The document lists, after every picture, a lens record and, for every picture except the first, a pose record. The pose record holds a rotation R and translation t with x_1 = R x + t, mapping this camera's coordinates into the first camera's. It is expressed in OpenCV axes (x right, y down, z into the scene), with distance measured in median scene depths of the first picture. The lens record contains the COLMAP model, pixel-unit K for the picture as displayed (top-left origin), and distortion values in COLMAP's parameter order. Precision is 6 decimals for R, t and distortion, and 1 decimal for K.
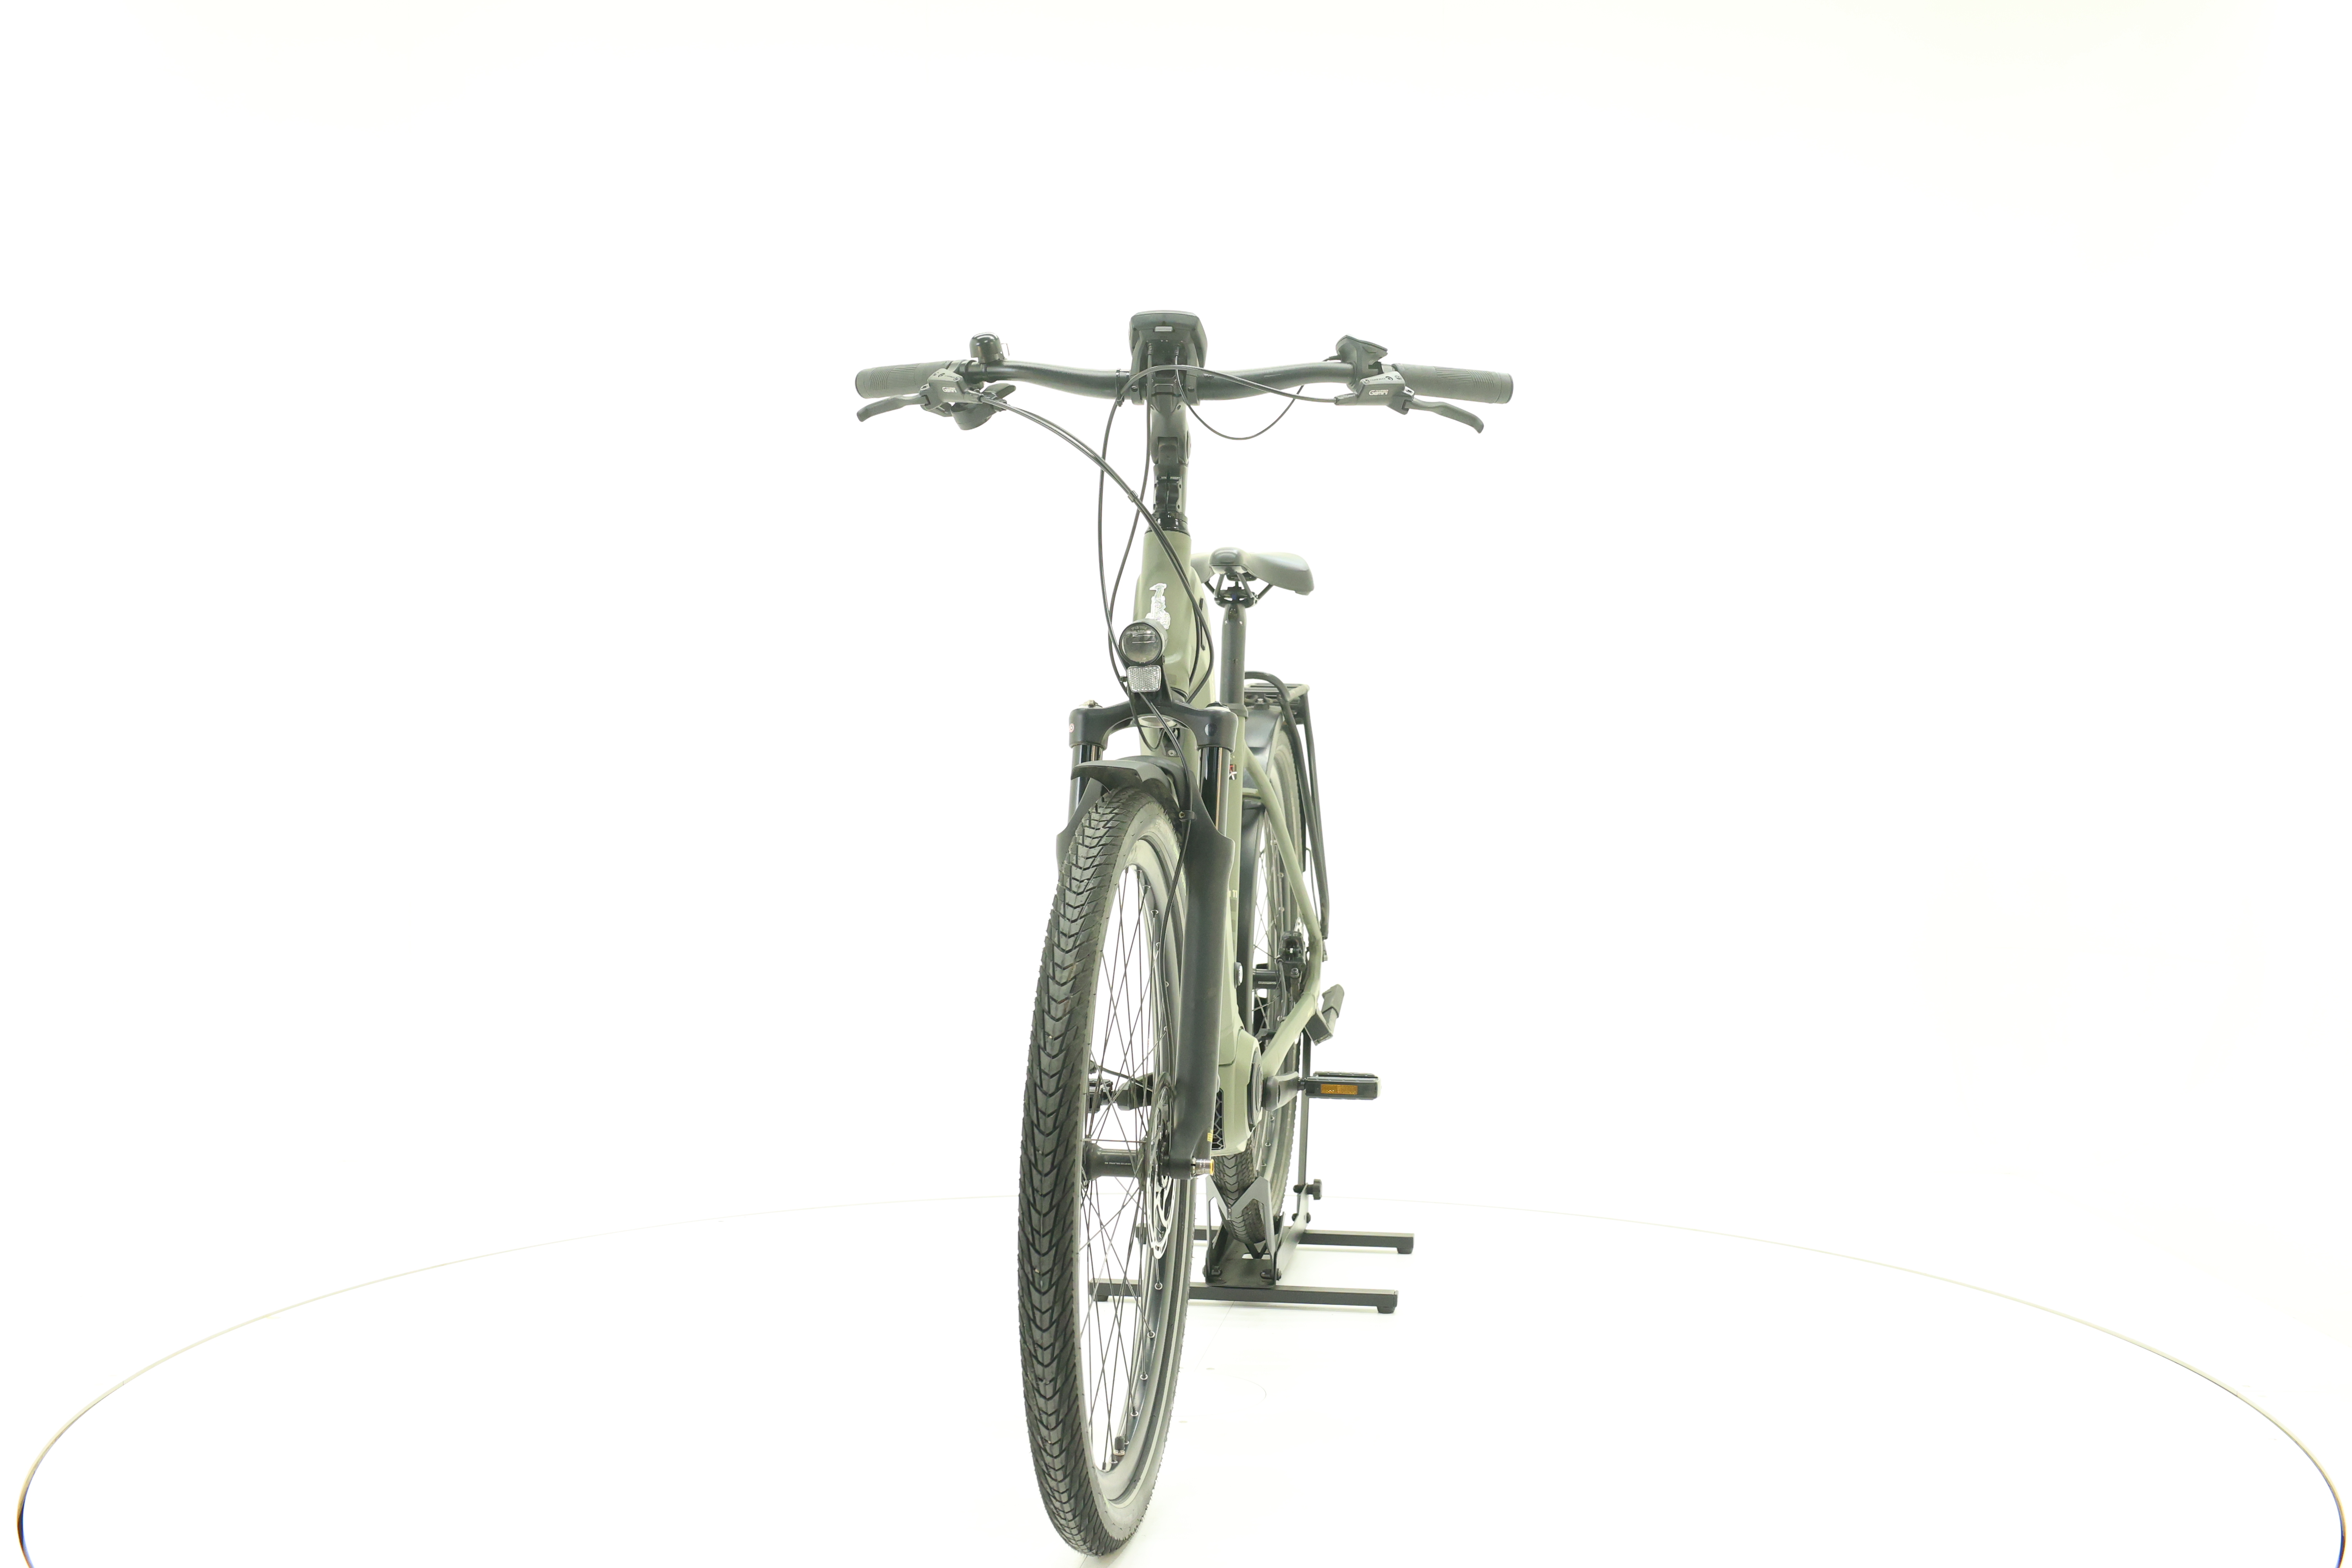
lens RADIAL K [[2506.8, 0, 1173.8], [0, 2506.8, 791.3], [0, 0, 1]] dist [-0.011713, 0.000000]
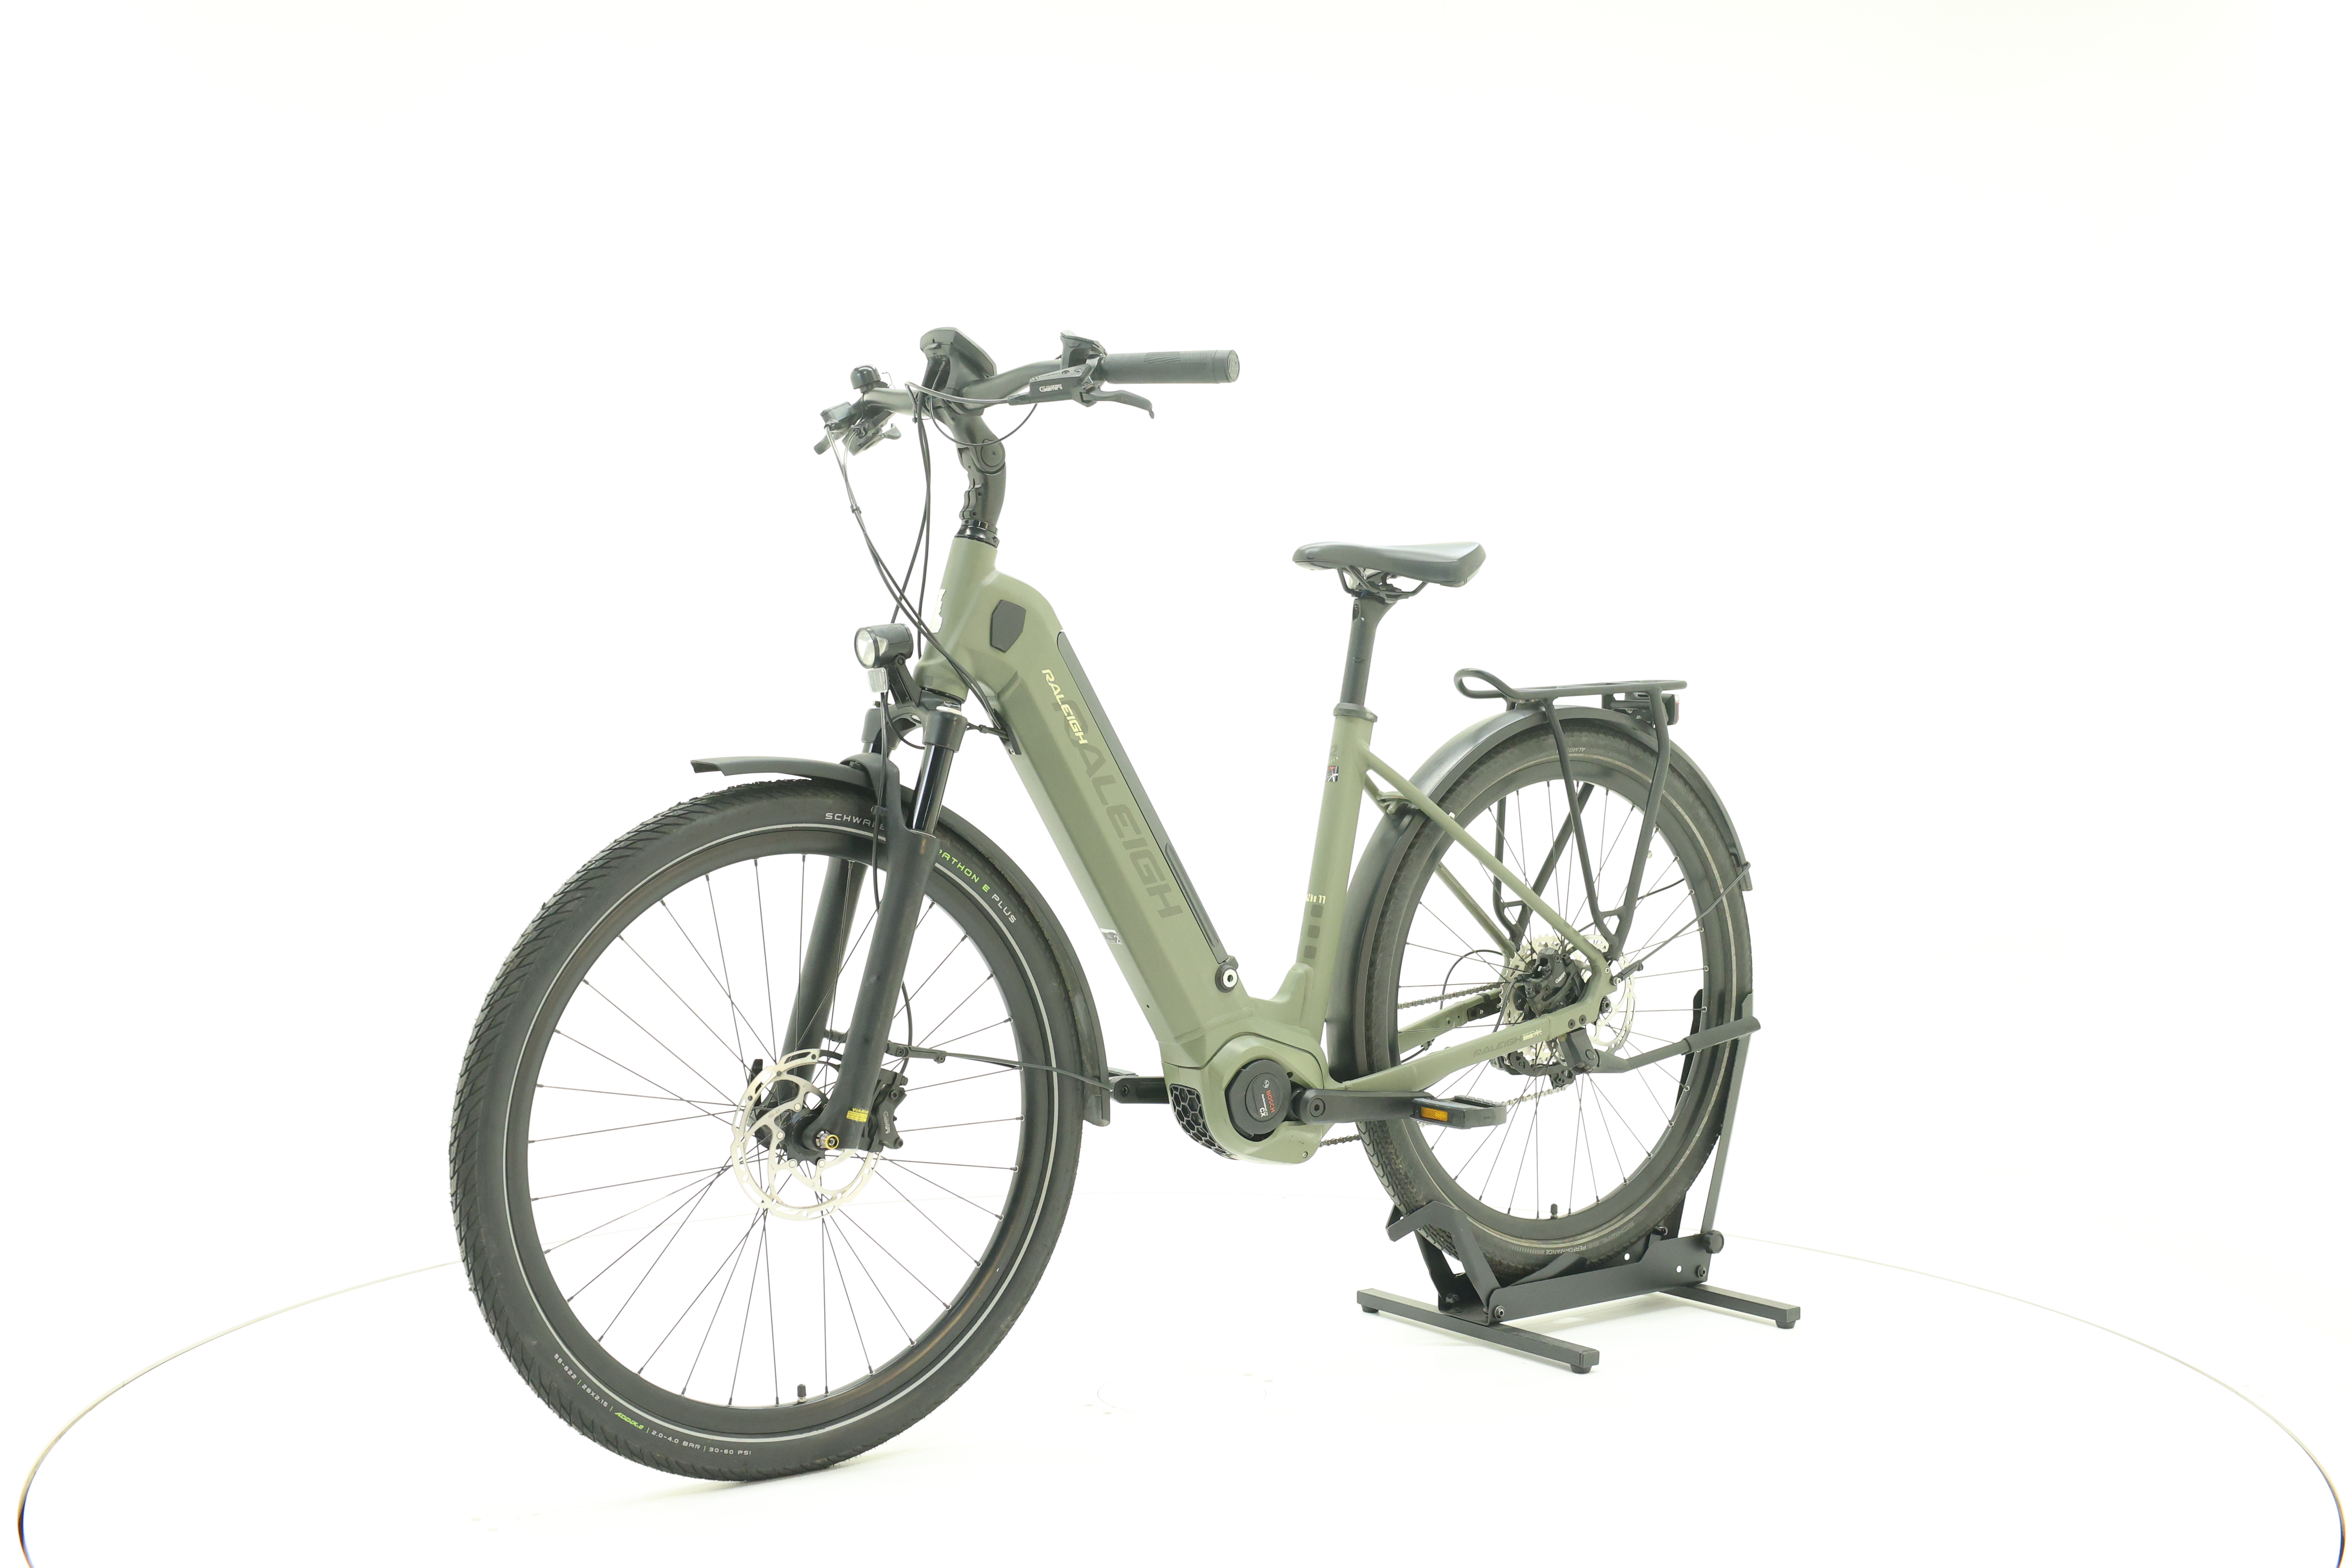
lens RADIAL K [[2506.8, 0, 1178.9], [0, 2506.8, 785.9], [0, 0, 1]] dist [-0.011713, 0.000000]
pose [[0.715909, 0.014377, -0.698046, 0.795792], [-0.018717, 0.999824, 0.001397, -0.004006], [0.697943, 0.012065, 0.716052, 0.320748]]
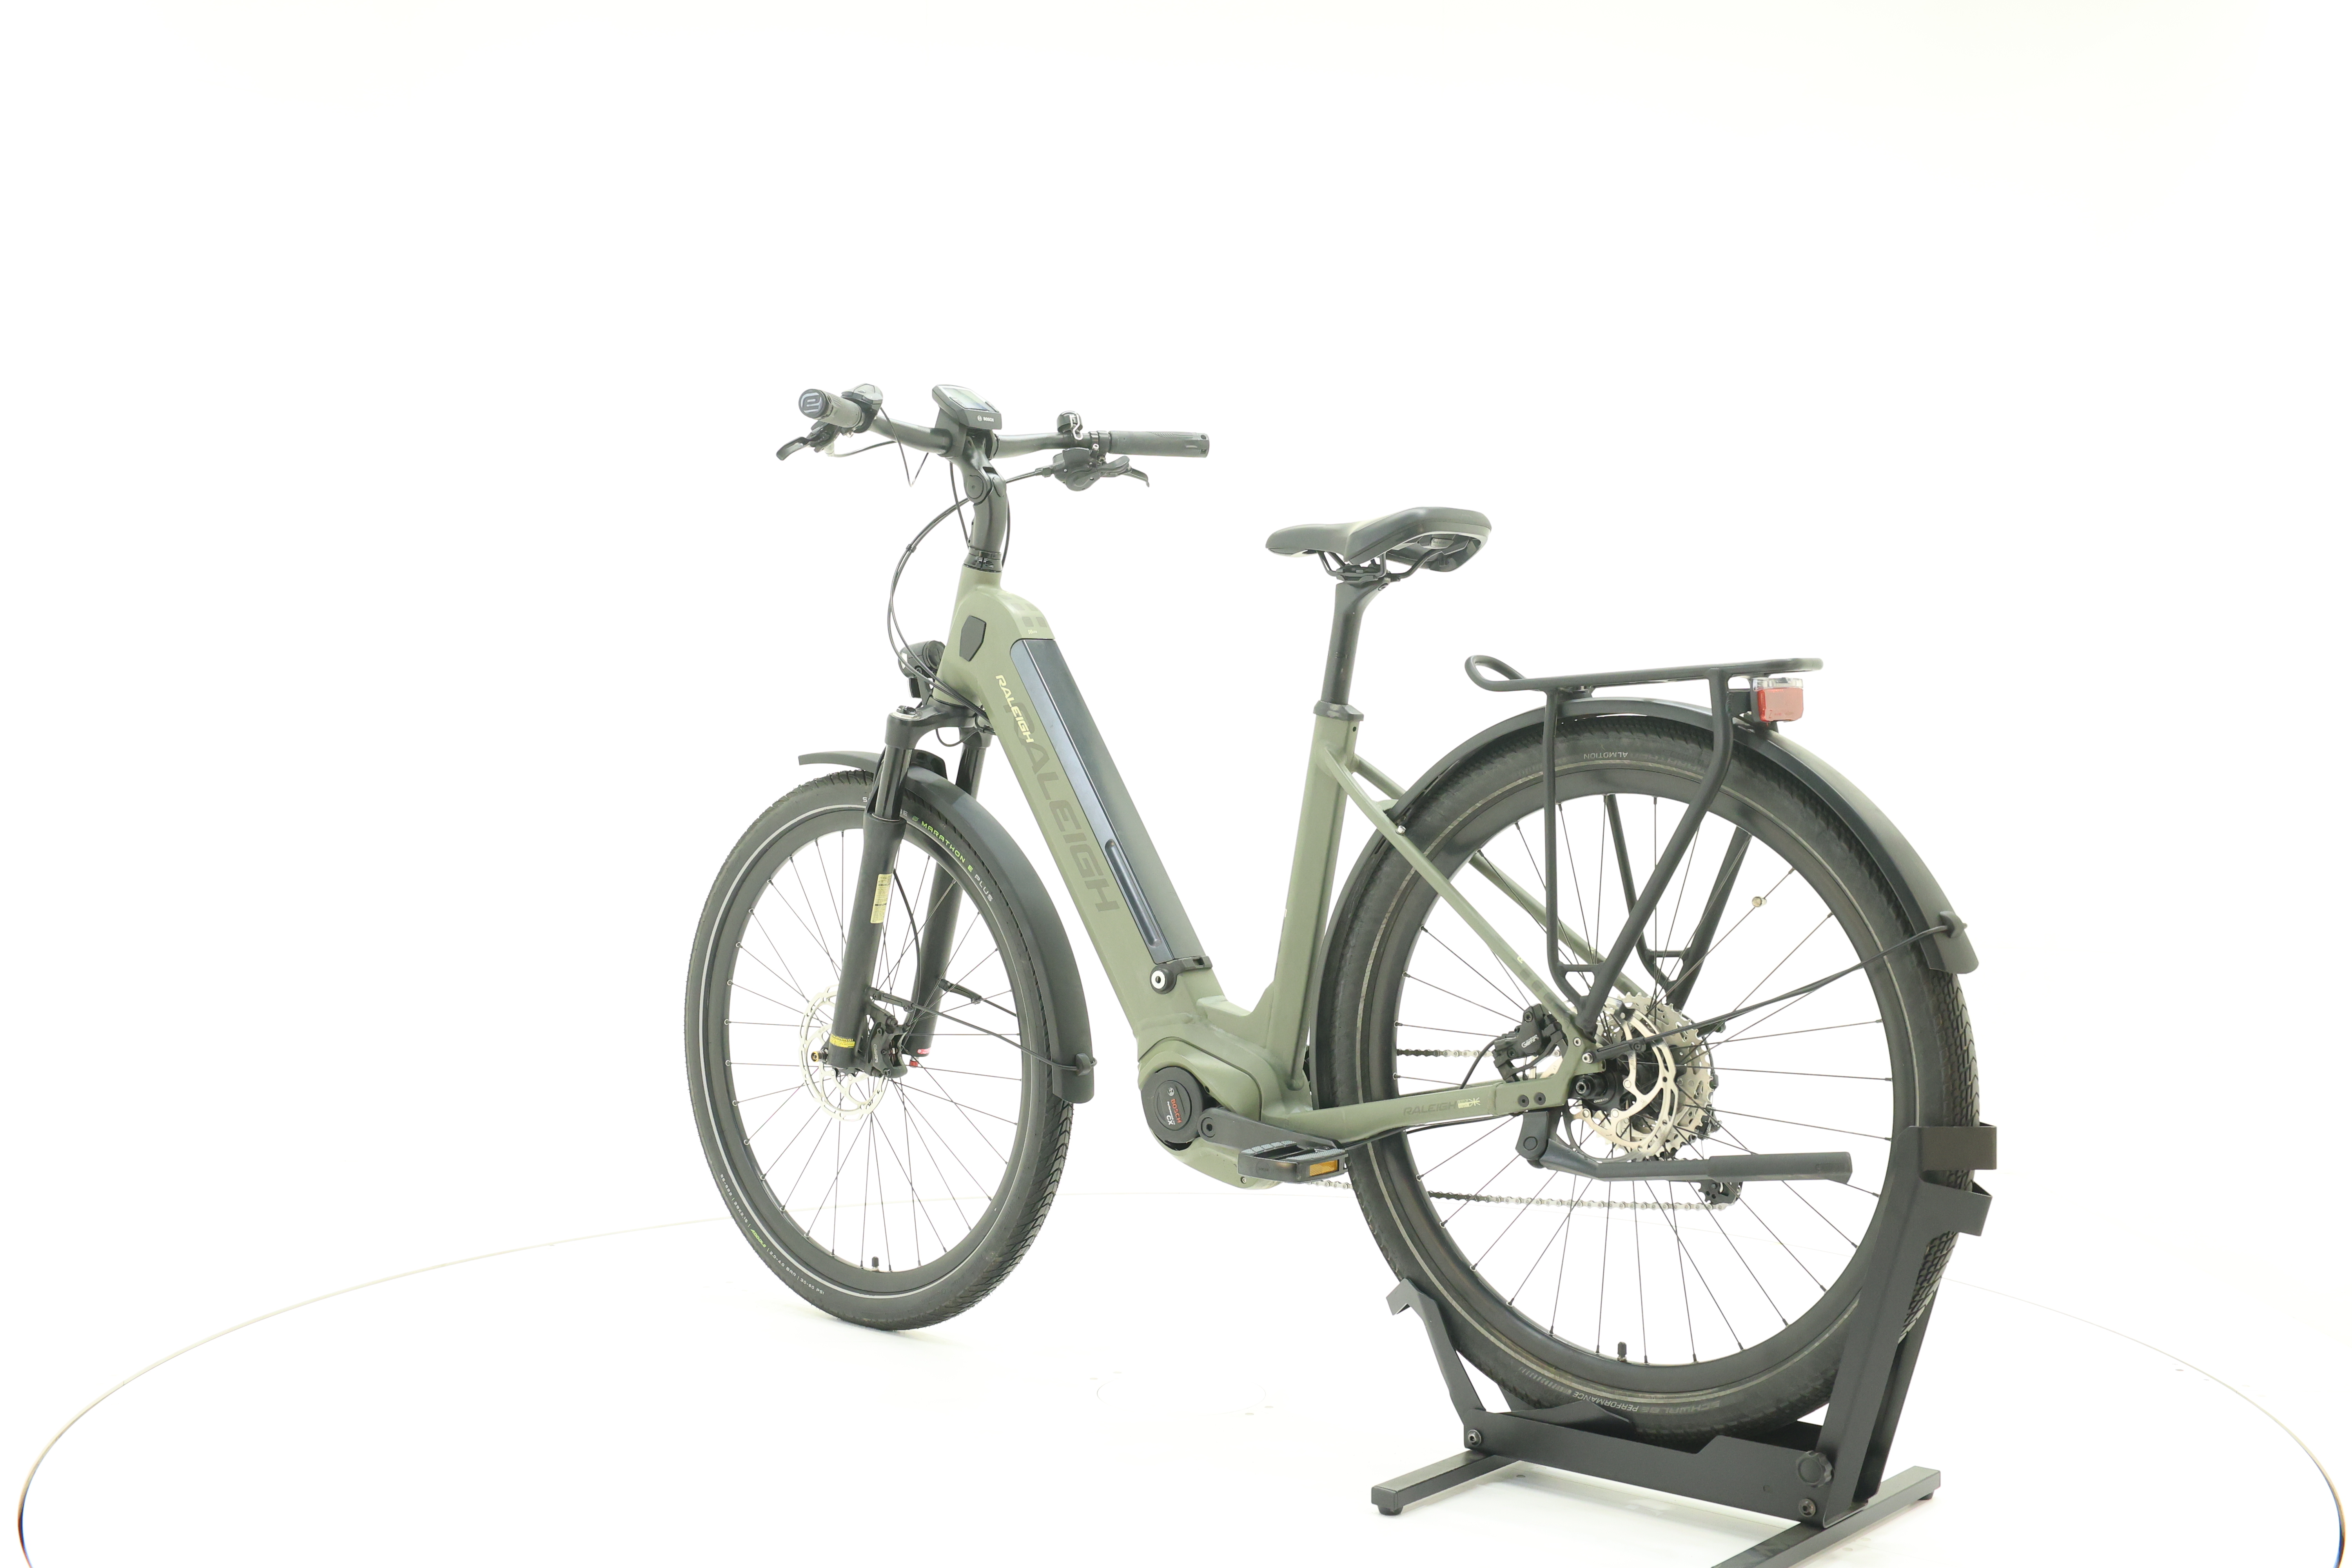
lens RADIAL K [[2506.8, 0, 1183.4], [0, 2506.8, 770.9], [0, 0, 1]] dist [-0.011713, 0.000000]
pose [[-0.523395, 0.007997, -0.852053, 0.973873], [-0.026873, 0.999304, 0.025887, -0.038694], [0.851666, 0.036446, -0.522816, 1.729679]]
